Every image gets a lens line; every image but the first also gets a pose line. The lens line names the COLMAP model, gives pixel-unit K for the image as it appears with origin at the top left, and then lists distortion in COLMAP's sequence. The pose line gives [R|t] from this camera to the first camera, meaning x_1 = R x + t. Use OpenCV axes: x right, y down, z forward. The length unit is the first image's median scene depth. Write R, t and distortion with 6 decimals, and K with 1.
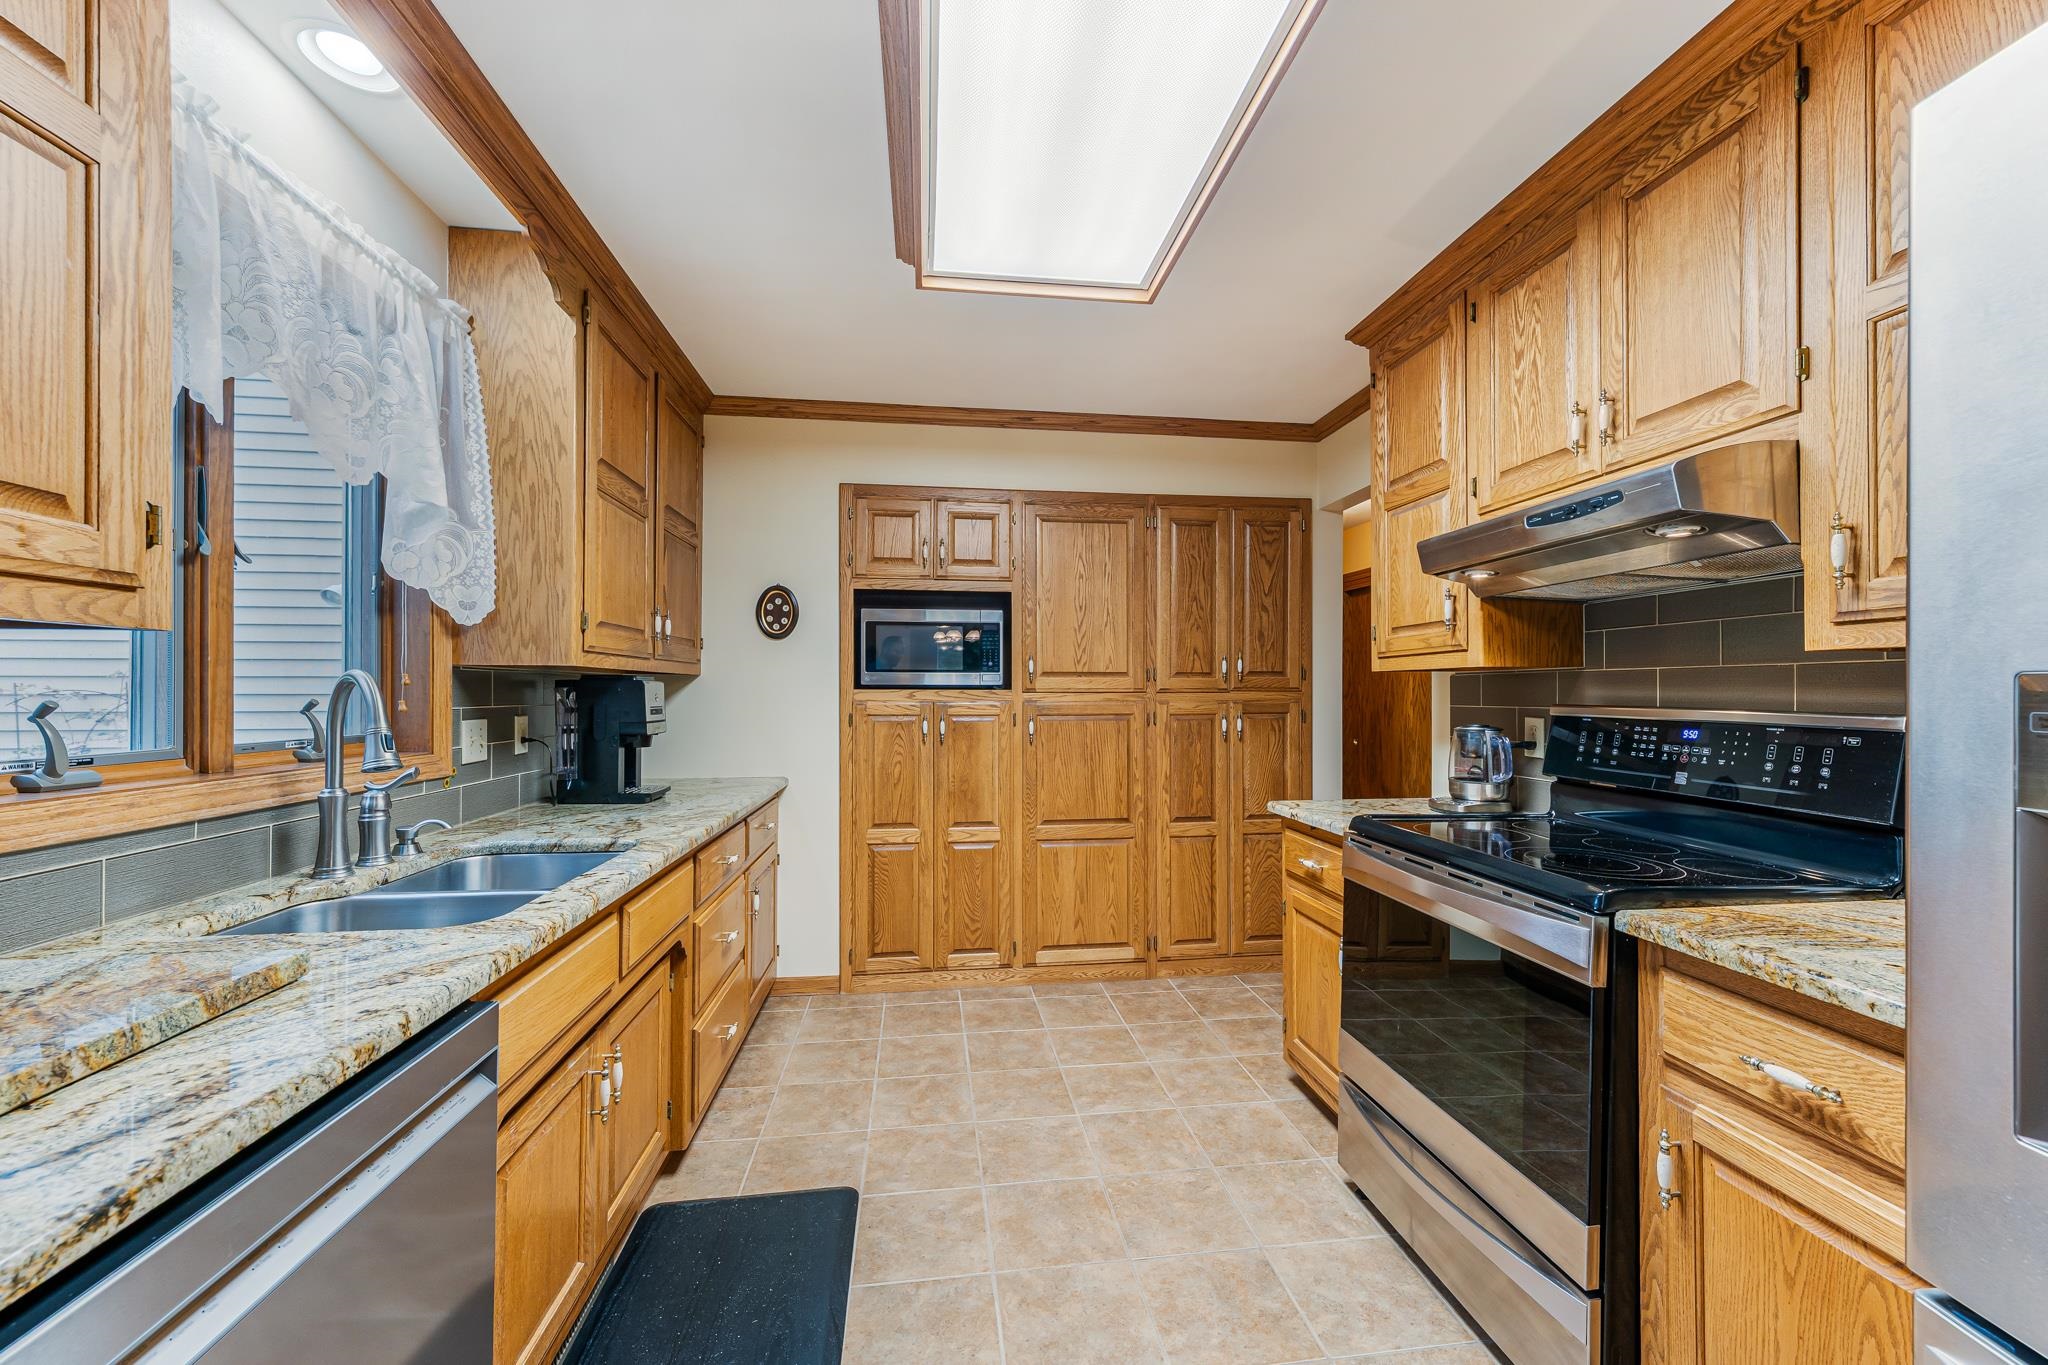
lens RADIAL K [[773.3, 0, 1023.6], [0, 773.3, 685.7], [0, 0, 1]] dist [-0.002439, -0.000105]
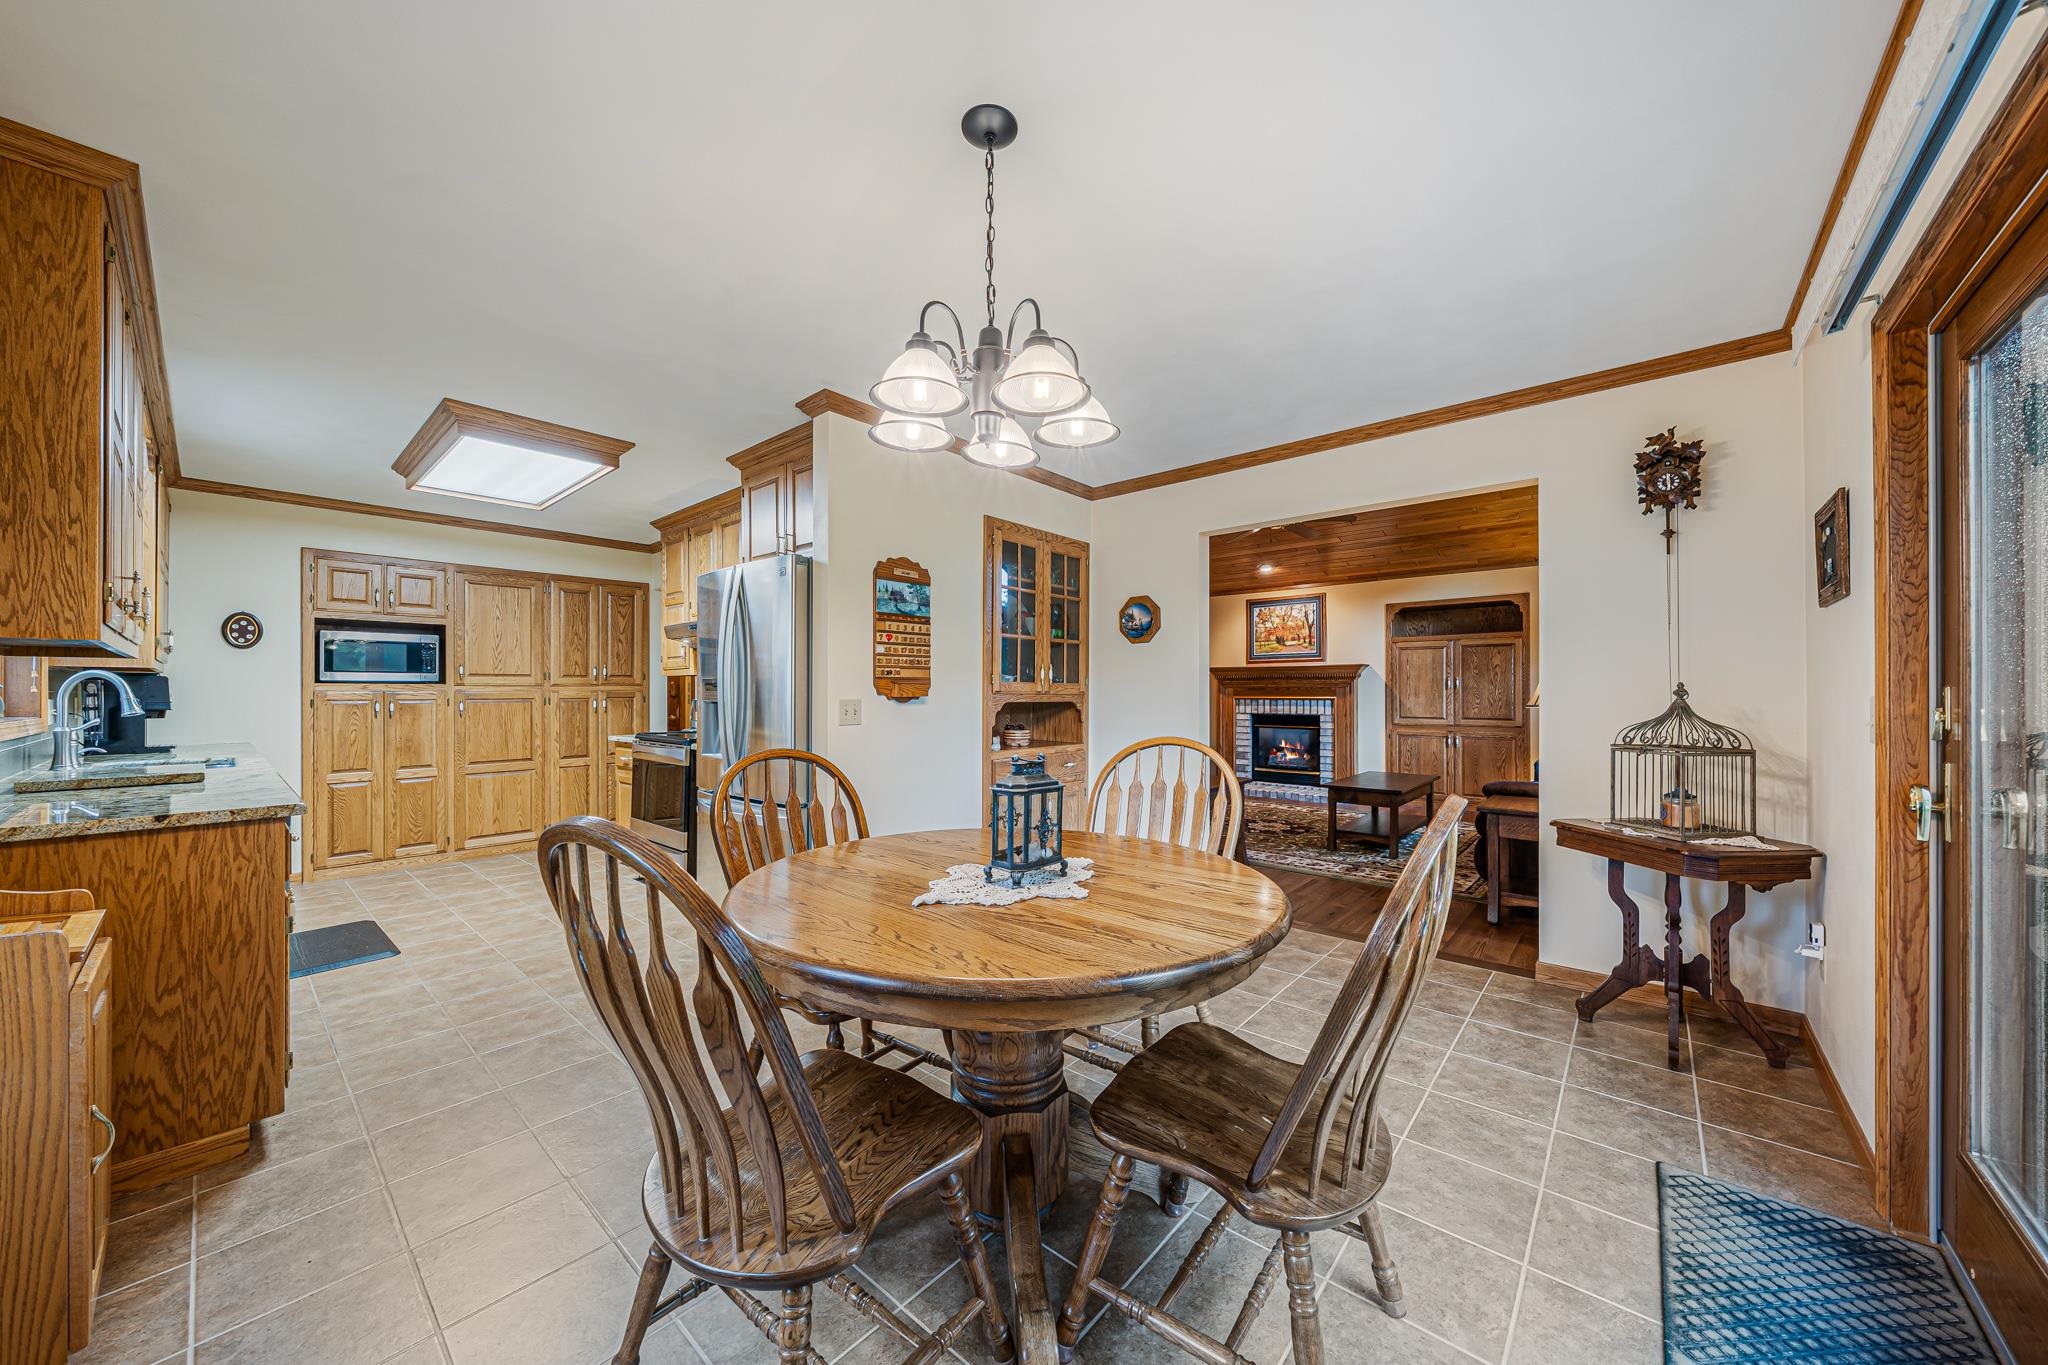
lens RADIAL K [[712.3, 0, 1021.3], [0, 712.3, 690.1], [0, 0, 1]] dist [-0.002215, 0.000808]
pose [[0.748426, -0.000648, 0.663218, -0.105117], [-0.002662, 0.999989, 0.003981, 0.008818], [-0.663213, -0.004745, 0.748416, -0.964446]]
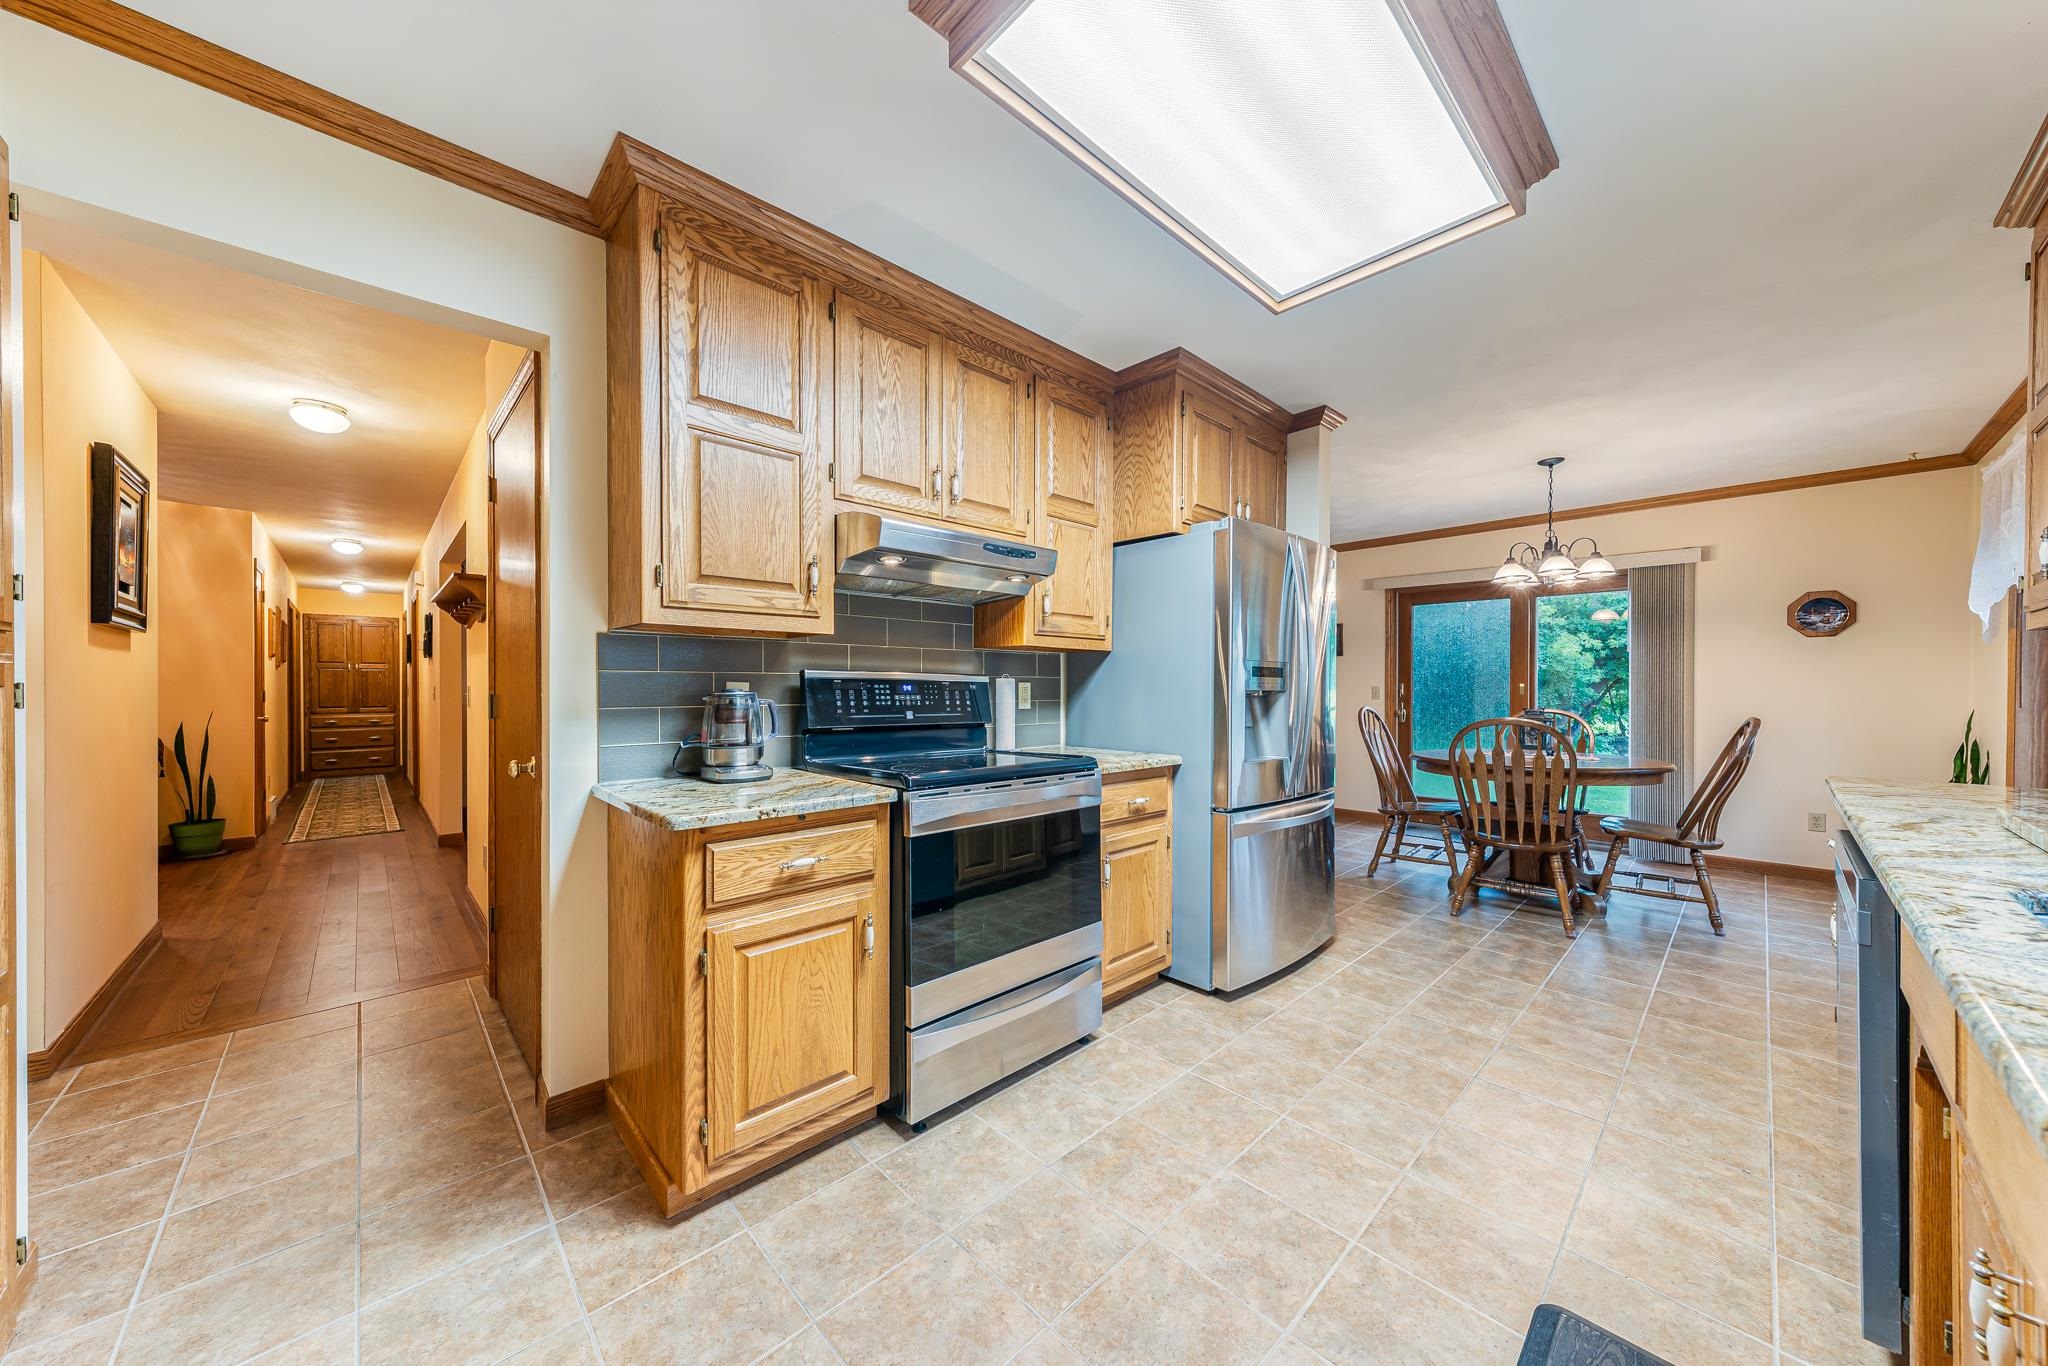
lens RADIAL K [[712.3, 0, 1012.8], [0, 712.3, 692.8], [0, 0, 1]] dist [-0.002215, 0.000808]
pose [[-0.590454, -0.011293, 0.806992, -0.252111], [-0.011222, 0.999920, 0.005782, 0.032312], [-0.806993, -0.005642, -0.590534, 0.891933]]
